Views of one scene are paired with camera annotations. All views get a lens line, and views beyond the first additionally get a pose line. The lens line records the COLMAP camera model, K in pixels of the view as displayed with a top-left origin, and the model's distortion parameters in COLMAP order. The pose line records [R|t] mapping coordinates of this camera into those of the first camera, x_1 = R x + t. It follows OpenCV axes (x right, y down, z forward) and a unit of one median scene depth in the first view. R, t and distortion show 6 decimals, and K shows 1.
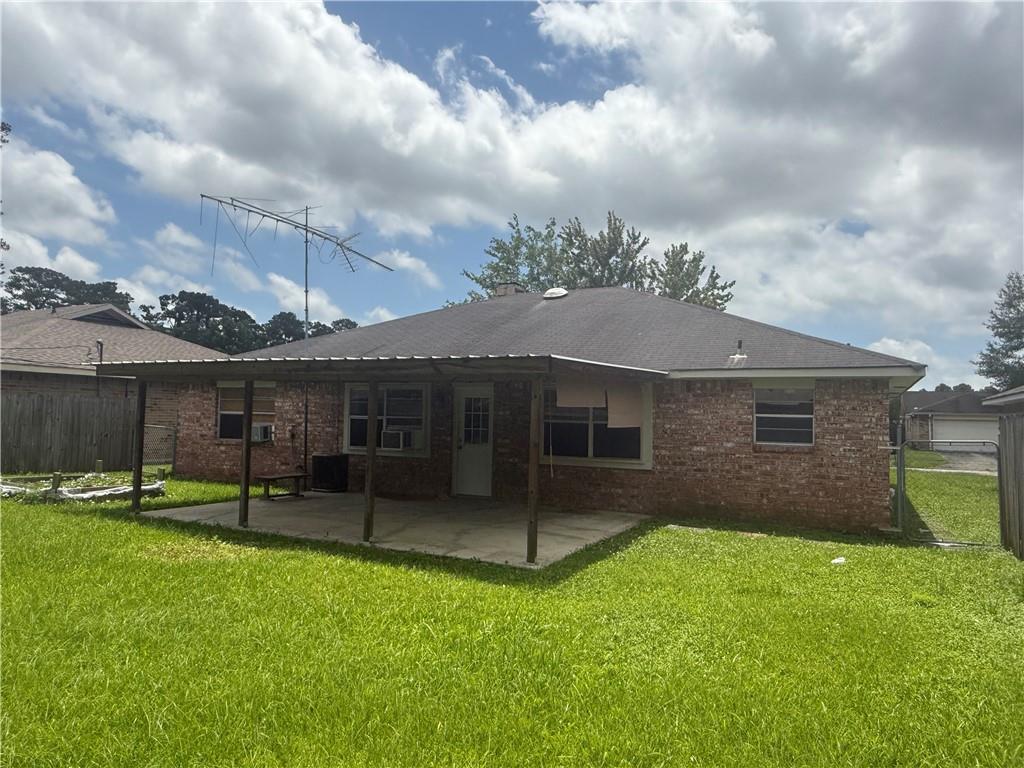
lens RADIAL K [[729.3, 0, 508.1], [0, 729.3, 381.4], [0, 0, 1]] dist [-0.005098, 0.000326]
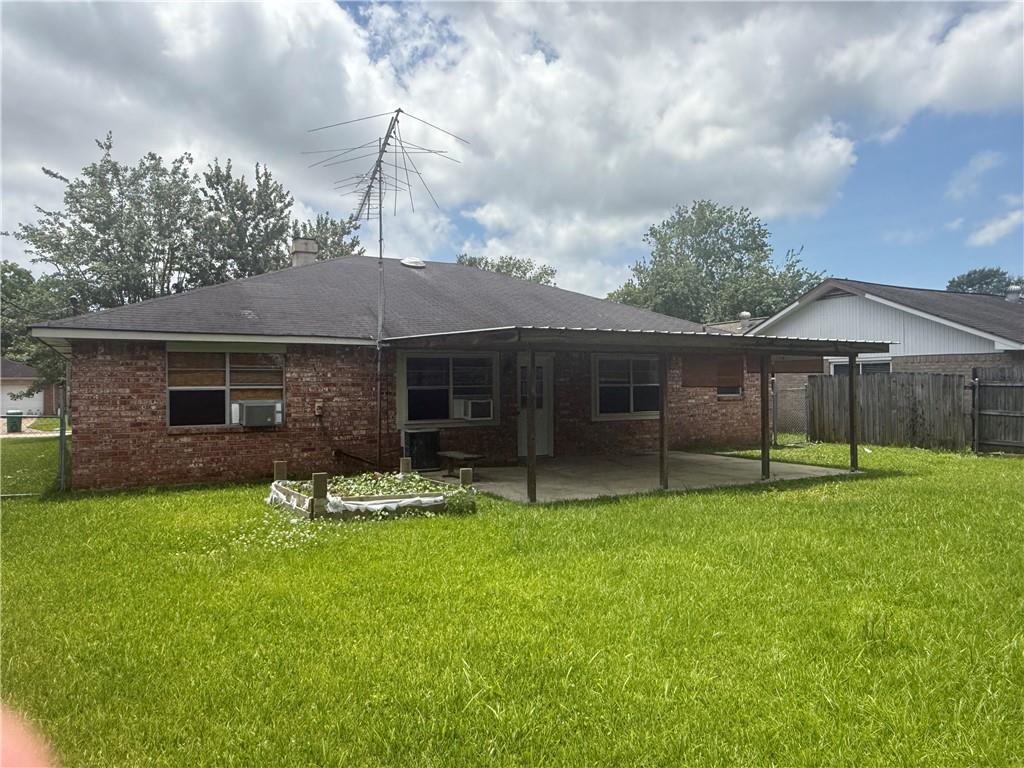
lens RADIAL K [[729.3, 0, 540.0], [0, 729.3, 373.0], [0, 0, 1]] dist [-0.005098, 0.000326]
pose [[0.529498, -0.012350, 0.848222, -0.967284], [-0.020912, 0.999400, 0.027605, 0.002746], [-0.848054, -0.032355, 0.528922, 0.423024]]
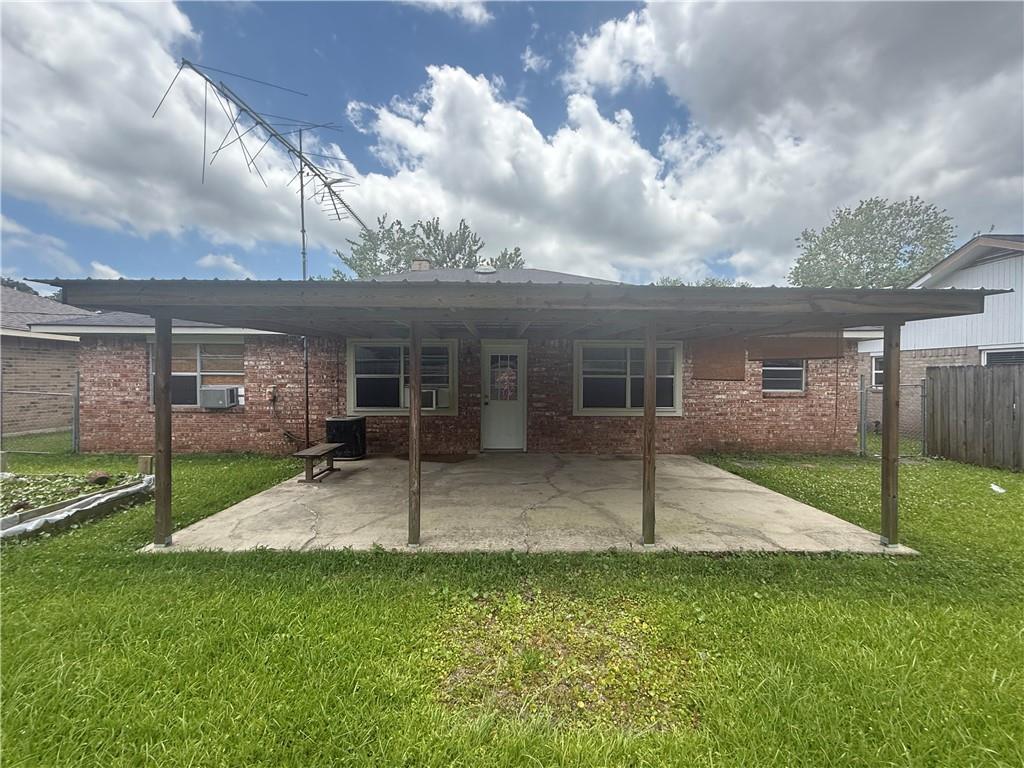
lens RADIAL K [[451.5, 0, 512.7], [0, 451.5, 381.8], [0, 0, 1]] dist [-0.002303, 0.000747]
pose [[0.881858, -0.023400, 0.470934, -0.338453], [-0.007526, 0.997942, 0.063680, 0.019619], [-0.471455, -0.059701, 0.879867, 0.435318]]
